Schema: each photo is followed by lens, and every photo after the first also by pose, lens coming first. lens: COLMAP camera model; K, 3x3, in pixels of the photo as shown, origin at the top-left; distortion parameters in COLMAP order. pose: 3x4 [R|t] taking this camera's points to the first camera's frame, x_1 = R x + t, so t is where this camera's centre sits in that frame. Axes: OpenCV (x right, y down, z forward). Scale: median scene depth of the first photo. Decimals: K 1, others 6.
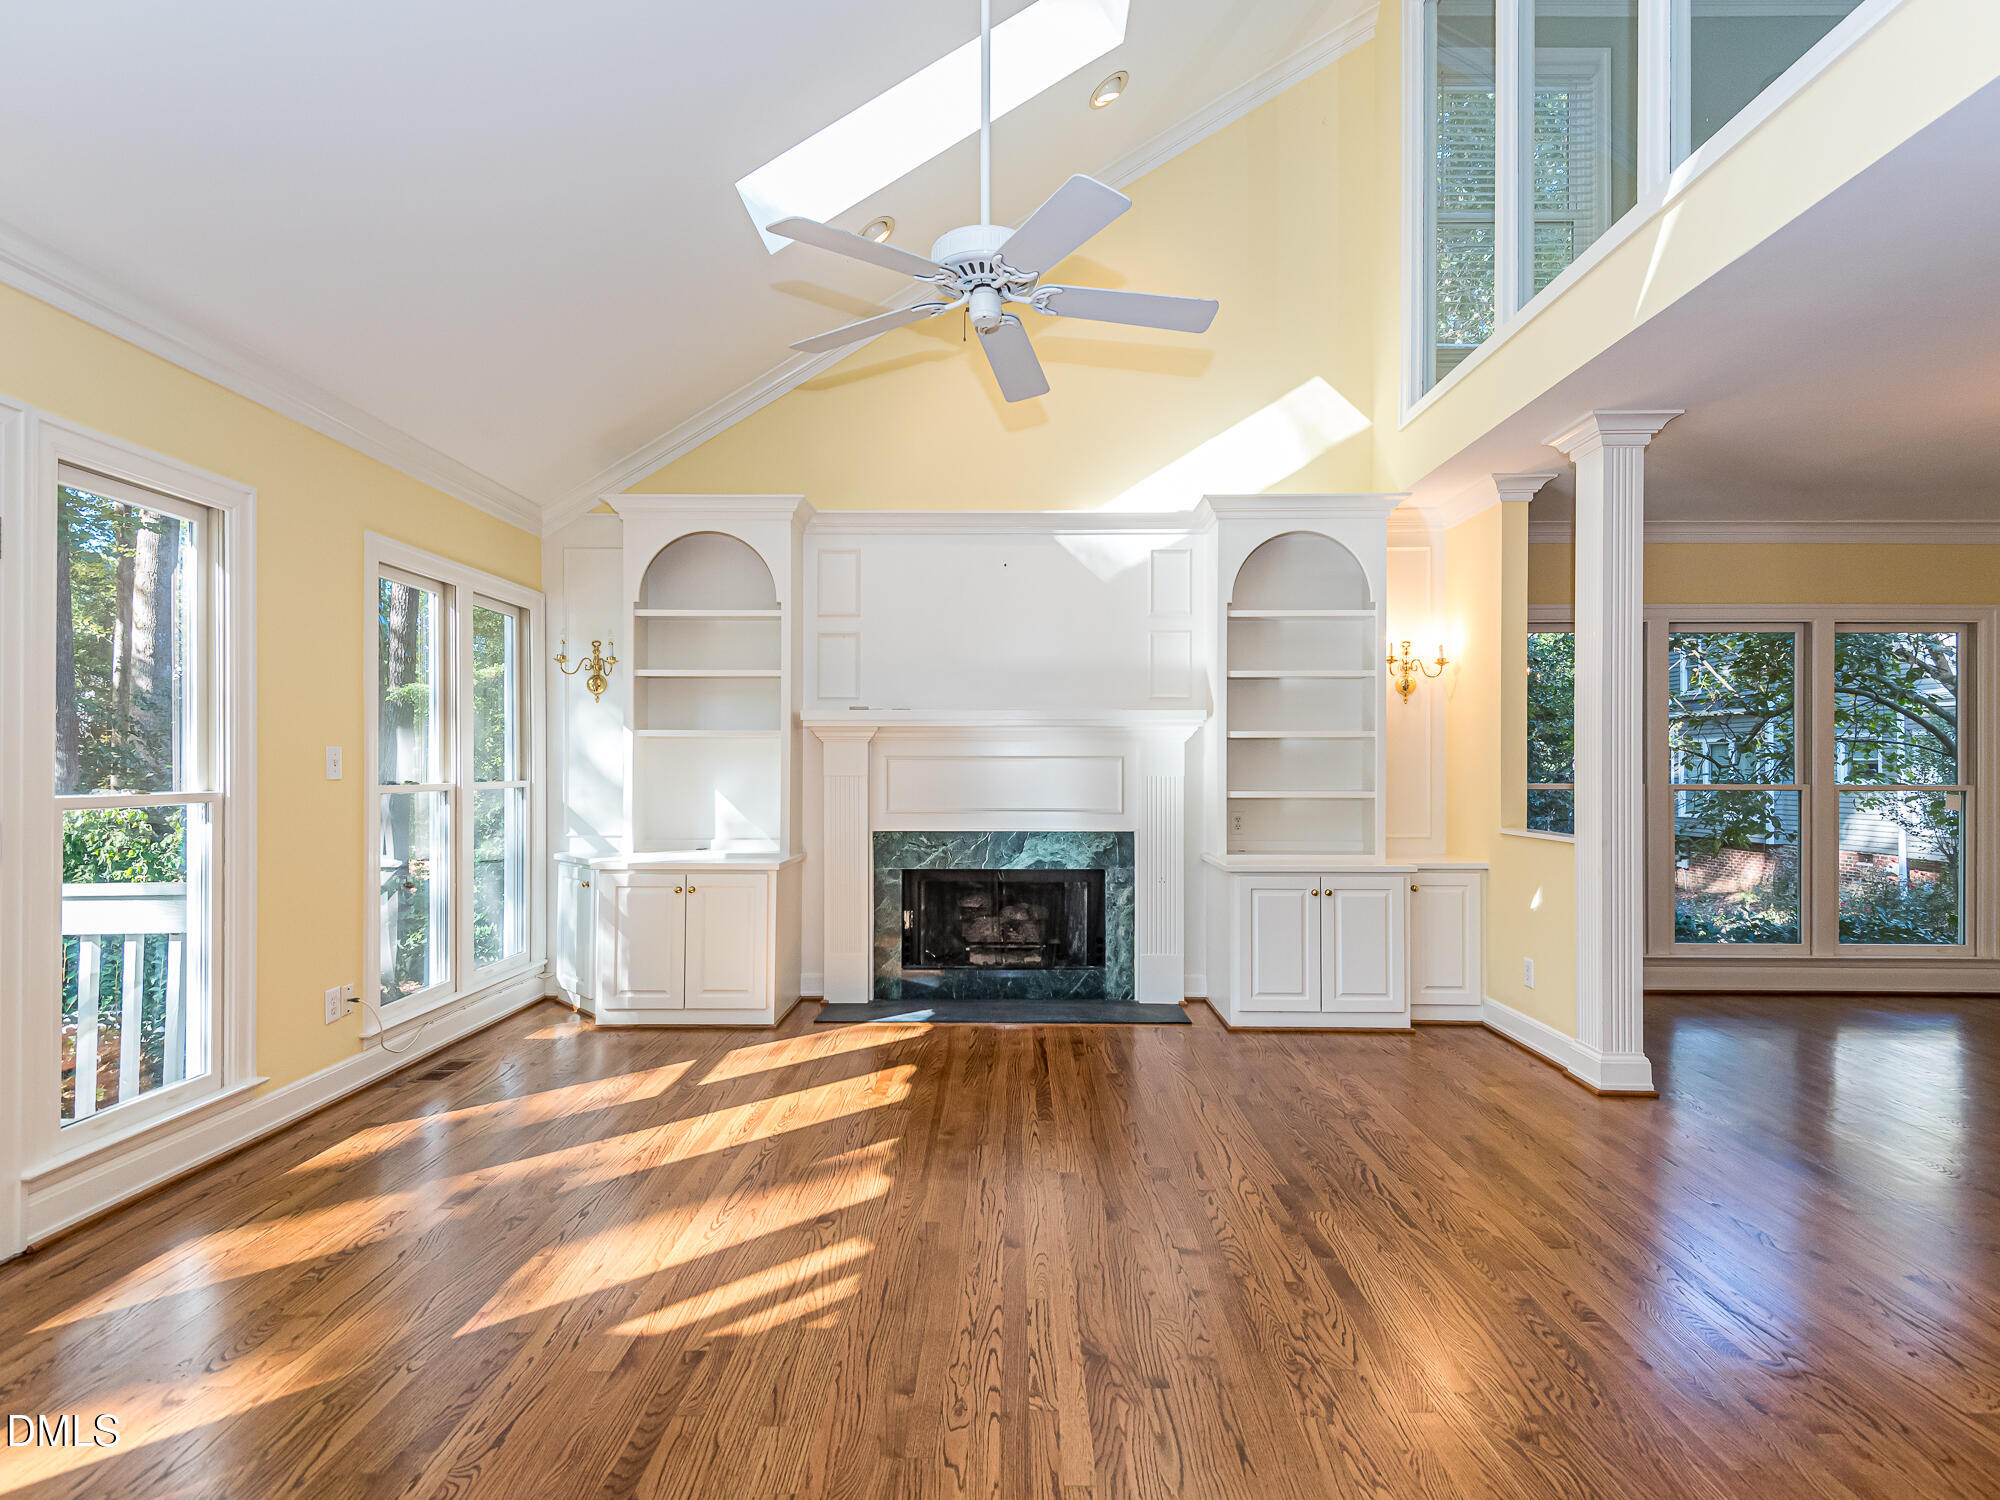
lens RADIAL K [[1037.4, 0, 1003.4], [0, 1037.4, 748.7], [0, 0, 1]] dist [0.022834, -0.026900]
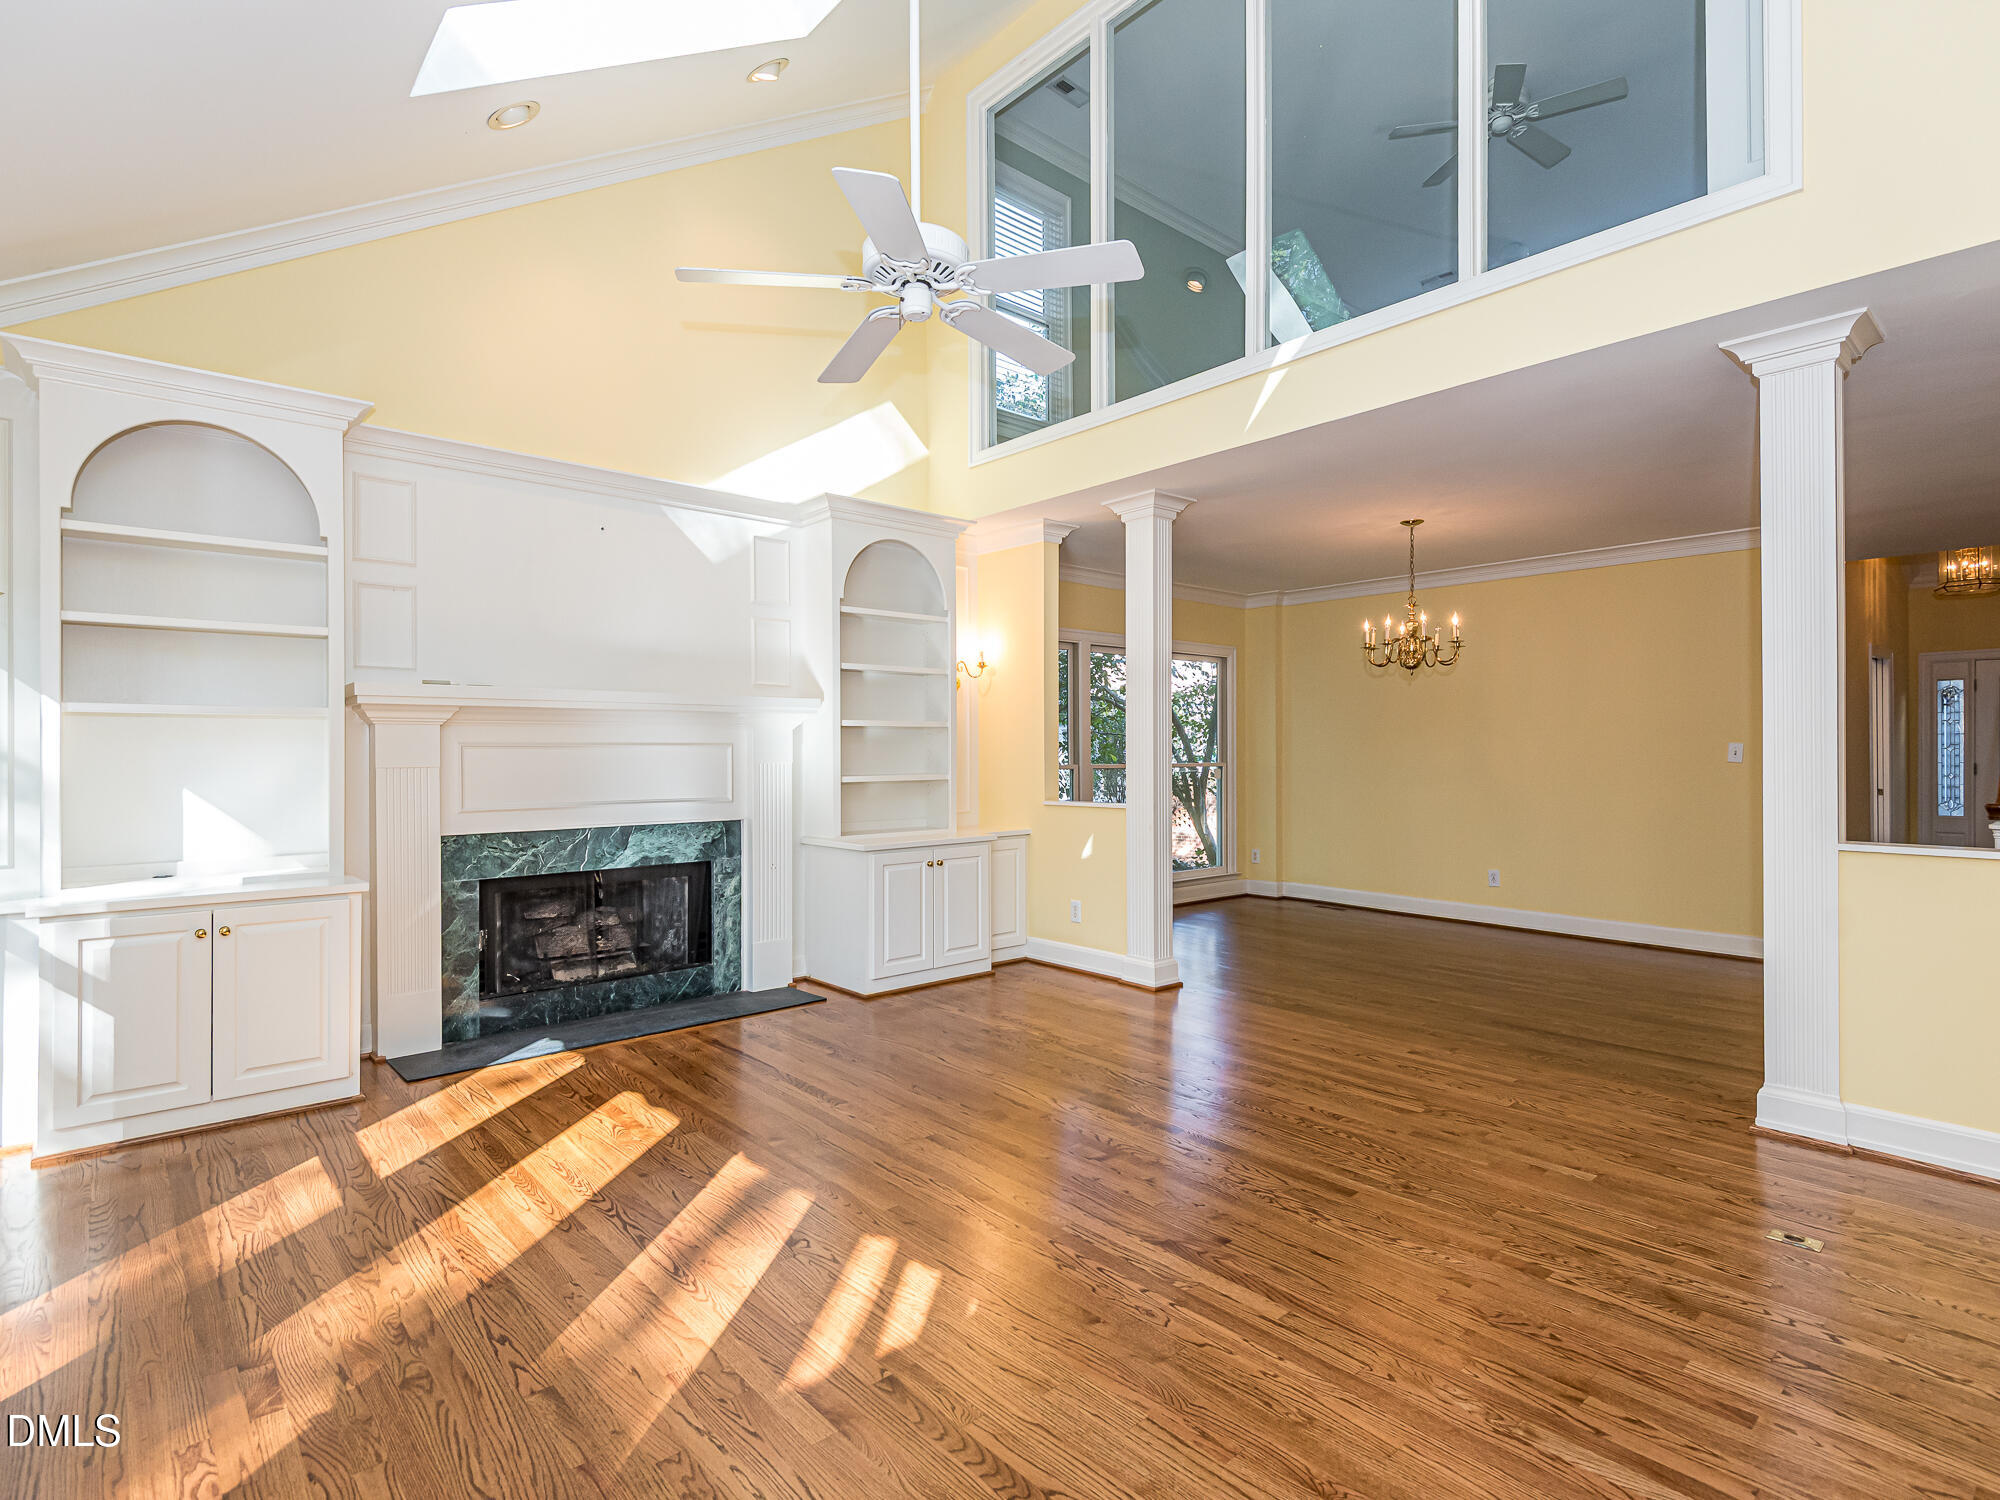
lens RADIAL K [[1025.9, 0, 1039.2], [0, 1025.9, 737.2], [0, 0, 1]] dist [0.037095, -0.039064]
pose [[0.720654, 0.005798, 0.693270, -0.352971], [-0.004591, 0.999983, -0.003591, 0.003873], [-0.693279, -0.000595, 0.720669, 0.102133]]
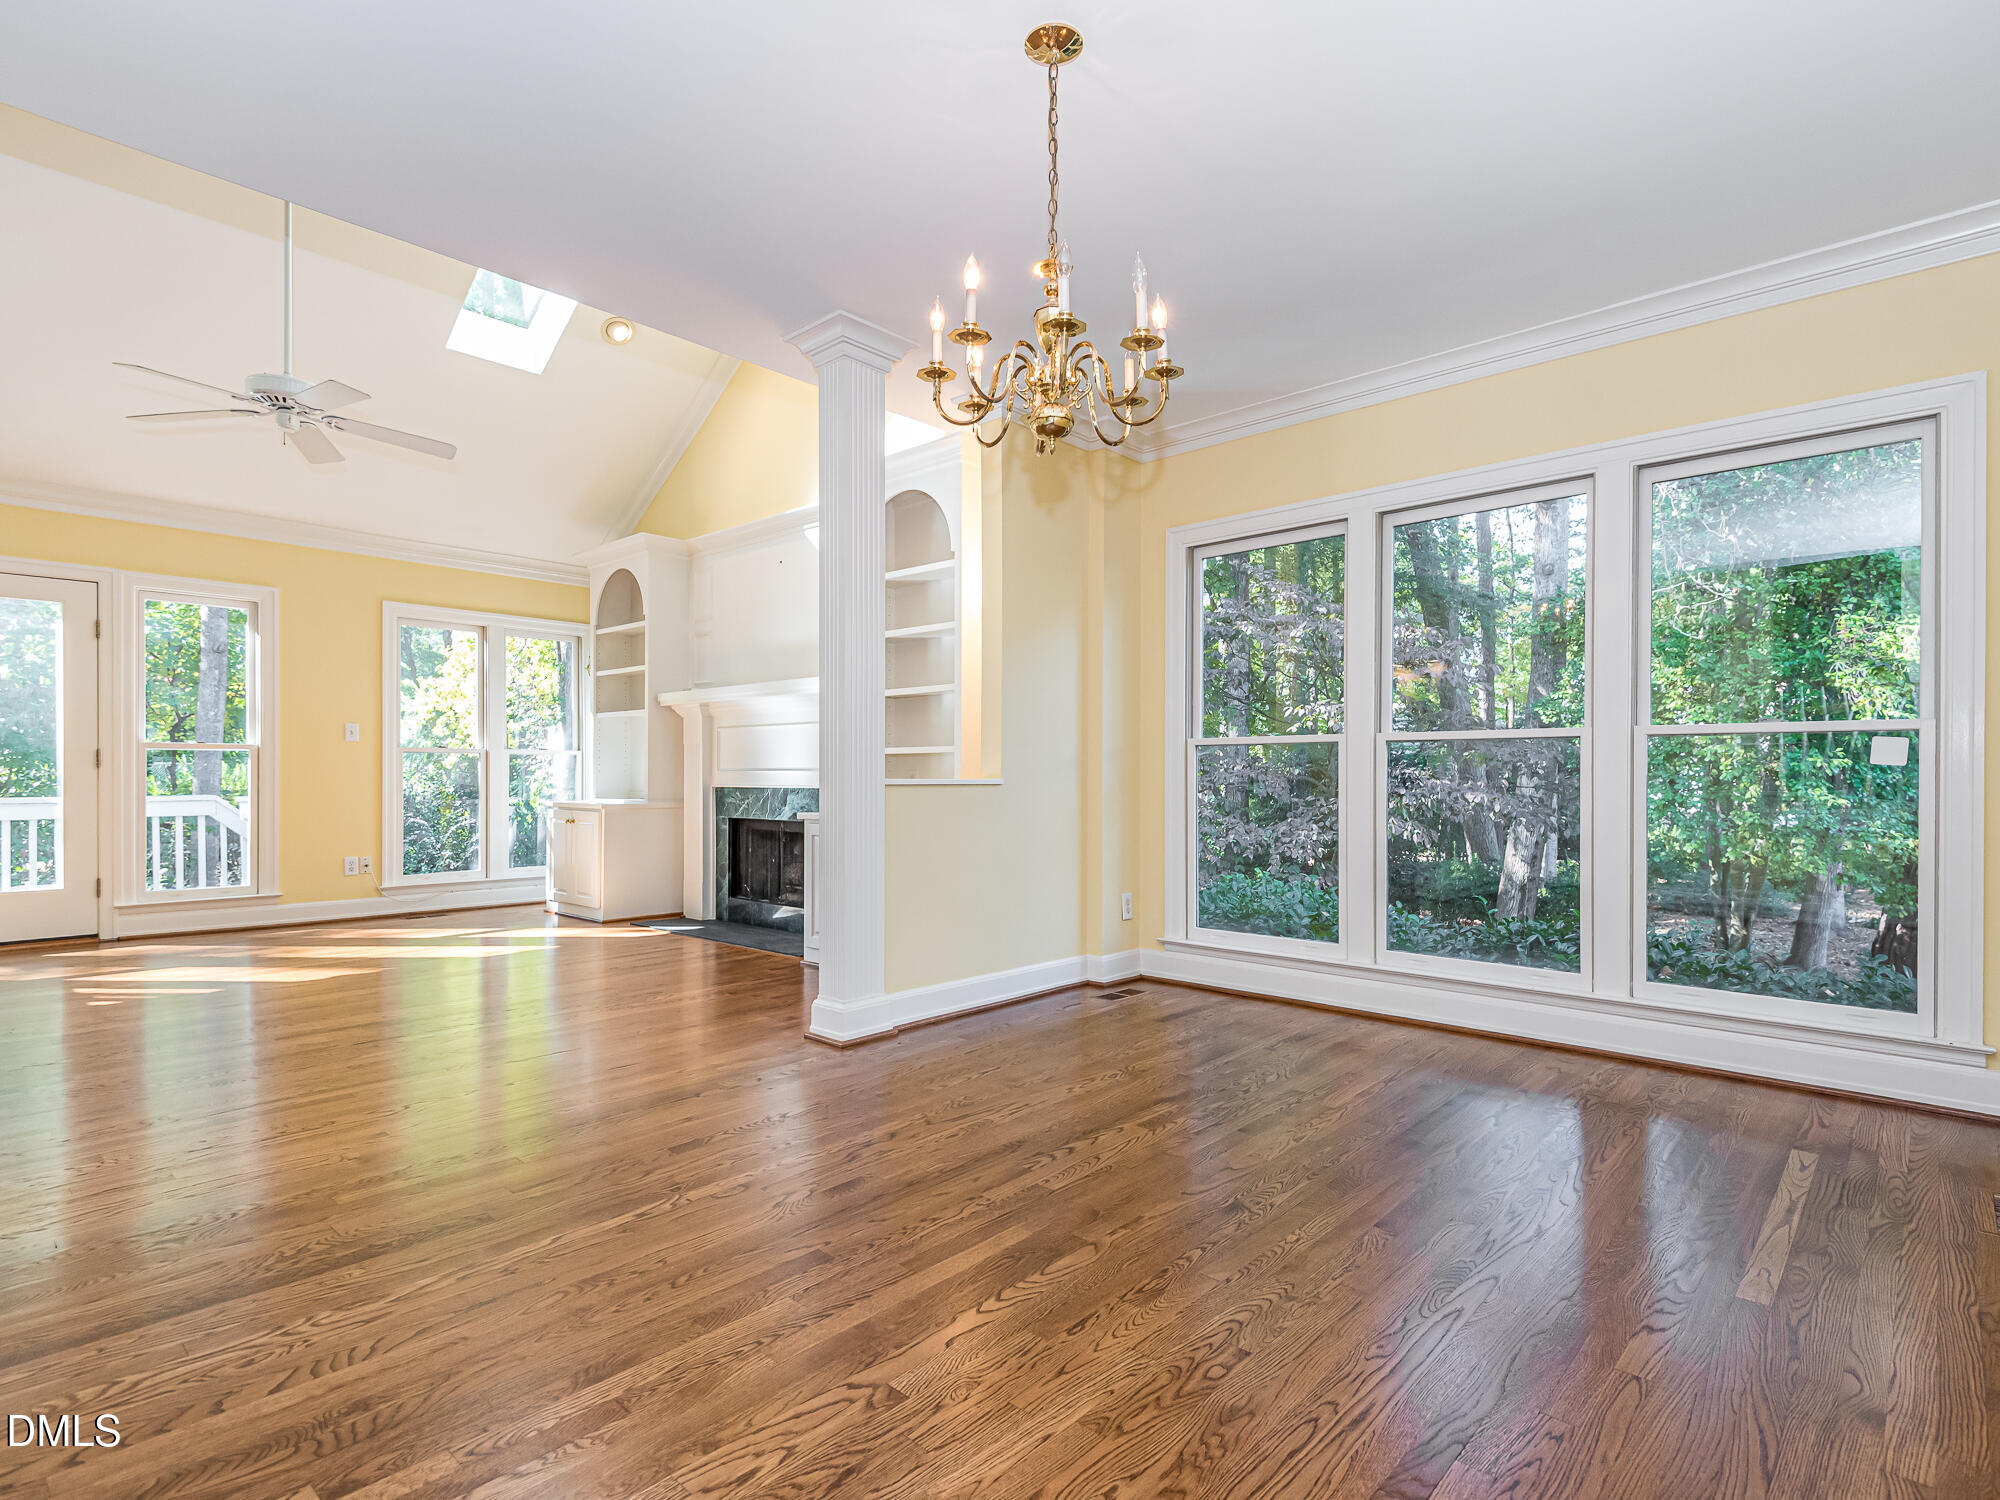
lens RADIAL K [[1037.4, 0, 1003.4], [0, 1037.4, 748.7], [0, 0, 1]] dist [0.022834, -0.026900]
pose [[0.745173, -0.018387, -0.666617, 0.995866], [0.011352, 0.999825, -0.014888, 0.056476], [0.666774, 0.003526, 0.745252, 0.296606]]
